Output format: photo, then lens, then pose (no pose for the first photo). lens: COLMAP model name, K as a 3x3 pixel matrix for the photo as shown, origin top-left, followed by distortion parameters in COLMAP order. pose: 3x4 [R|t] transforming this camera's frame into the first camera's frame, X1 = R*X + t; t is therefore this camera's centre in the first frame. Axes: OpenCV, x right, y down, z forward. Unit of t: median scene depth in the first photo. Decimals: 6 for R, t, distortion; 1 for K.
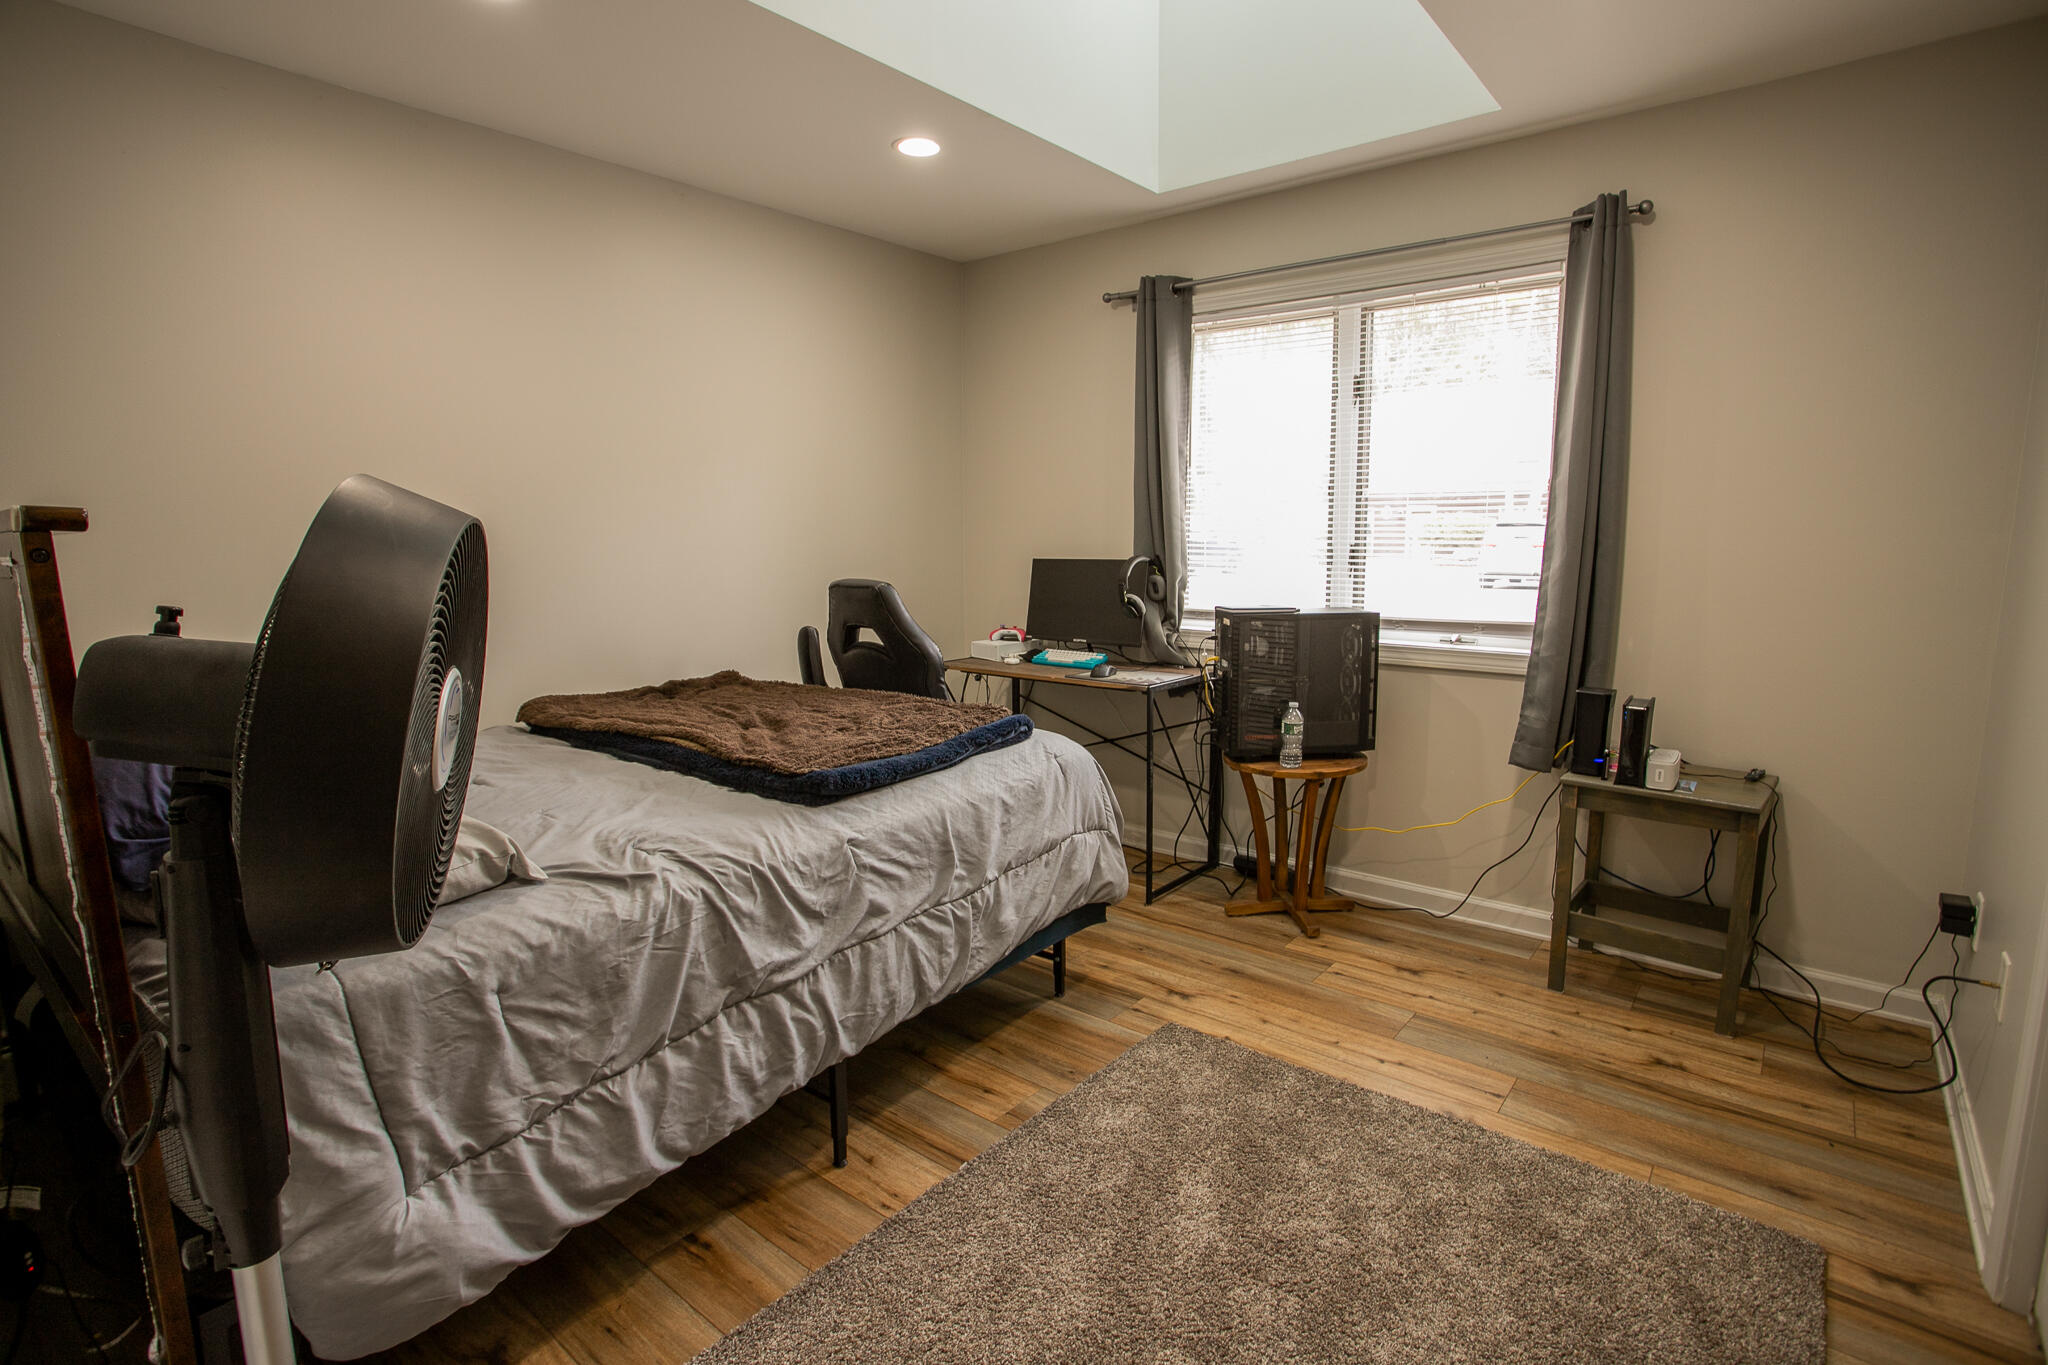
lens RADIAL K [[991.6, 0, 1022.7], [0, 991.6, 678.0], [0, 0, 1]] dist [-0.072303, 0.028802]
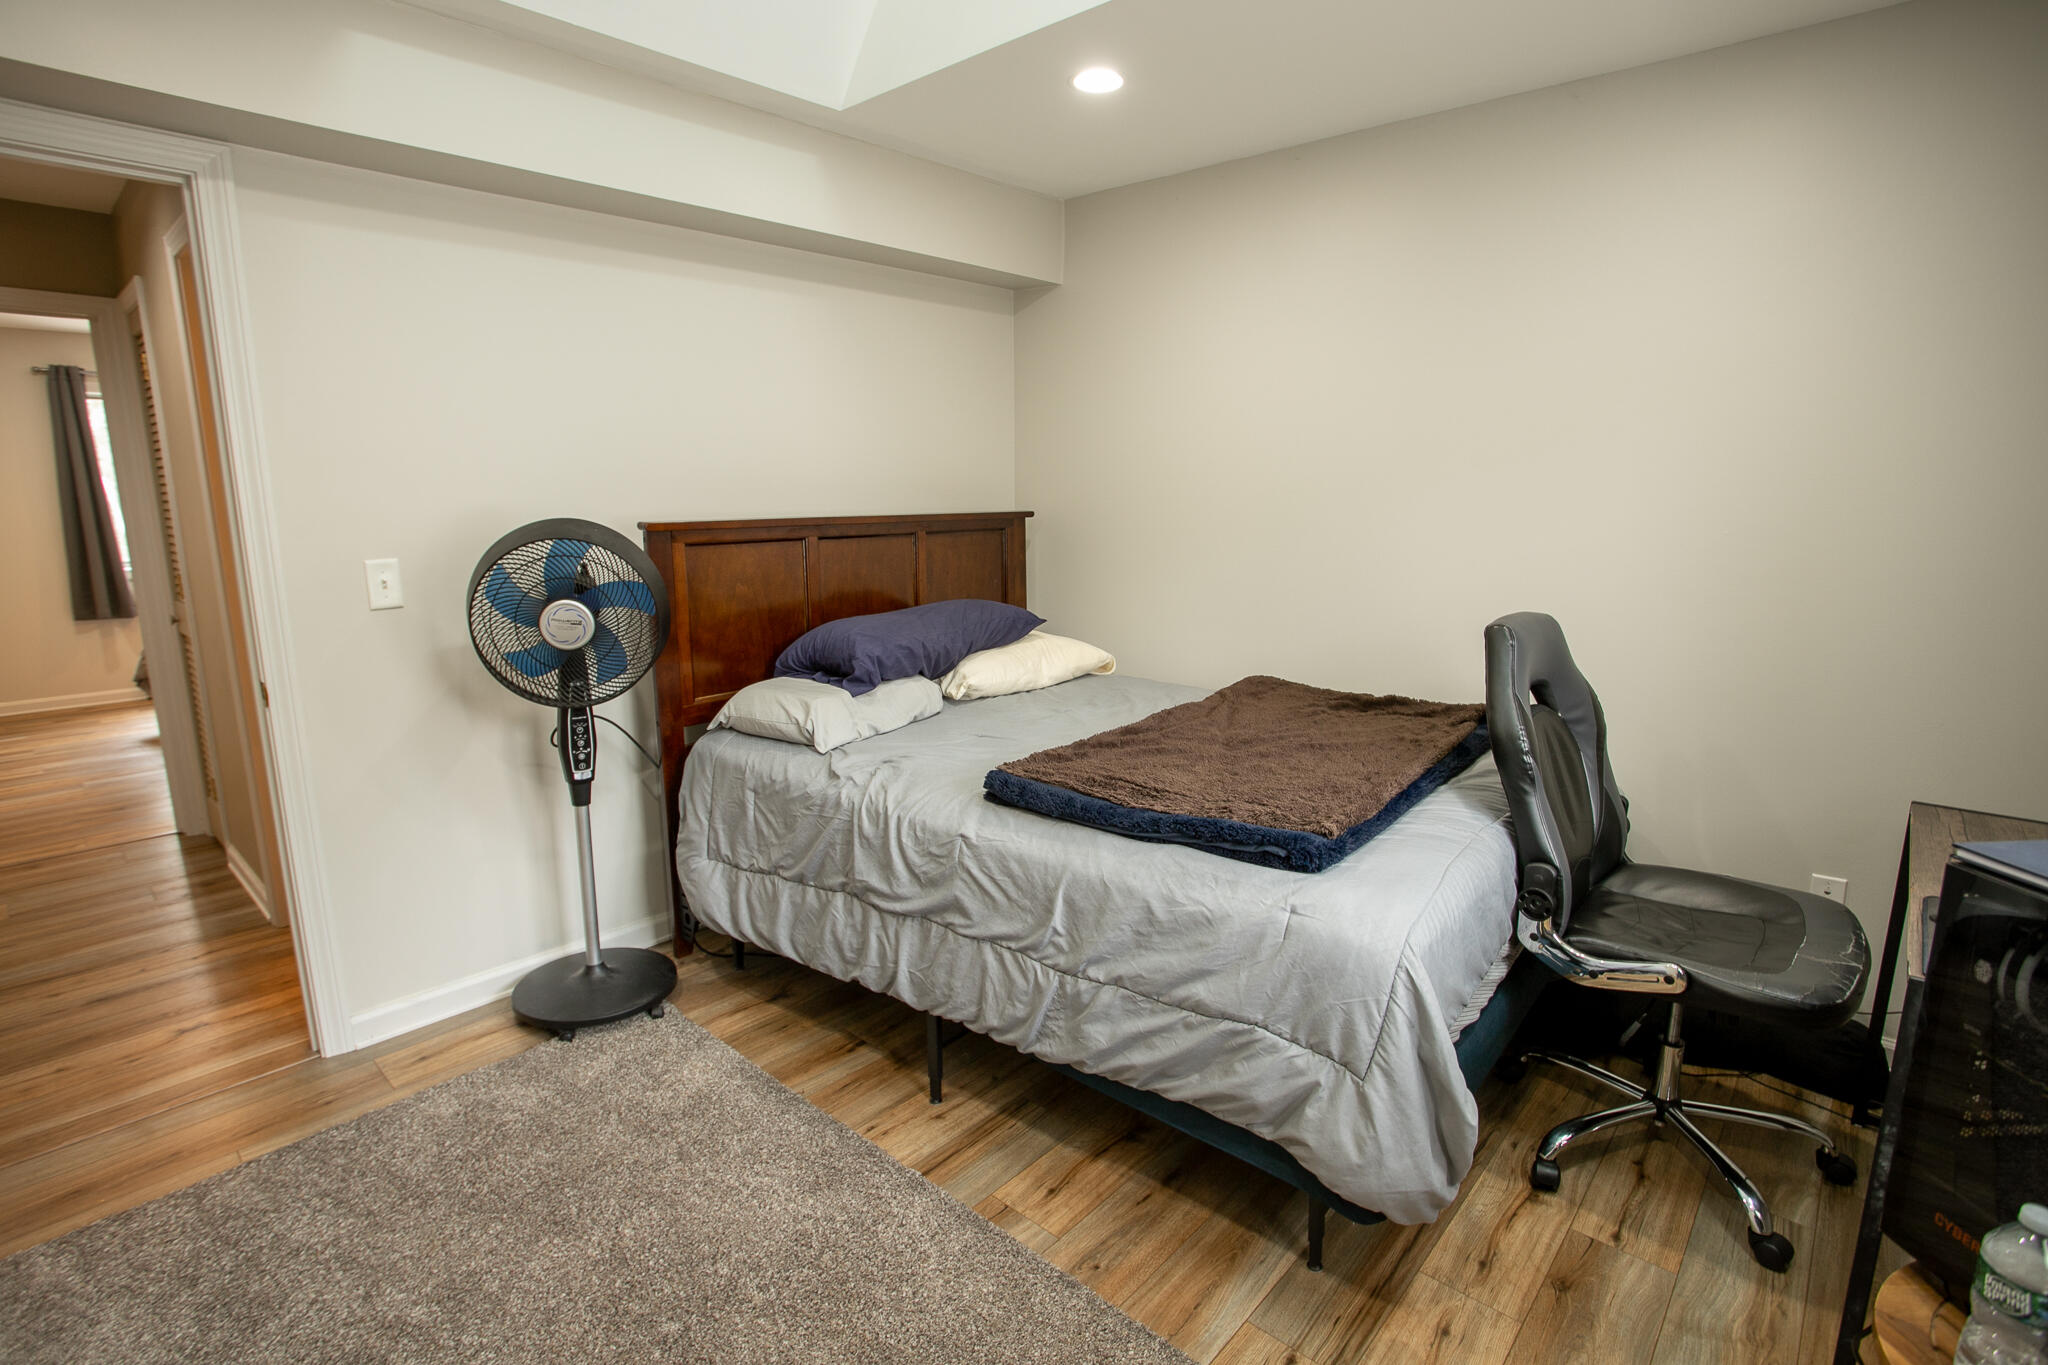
lens RADIAL K [[1035.8, 0, 1024.0], [0, 1035.8, 682.5], [0, 0, 1]] dist [-0.078446, 0.026578]
pose [[-0.061320, 0.205969, -0.976635, 0.874128], [-0.136909, 0.967492, 0.212637, -0.241734], [0.988684, 0.146750, -0.031128, 1.071125]]
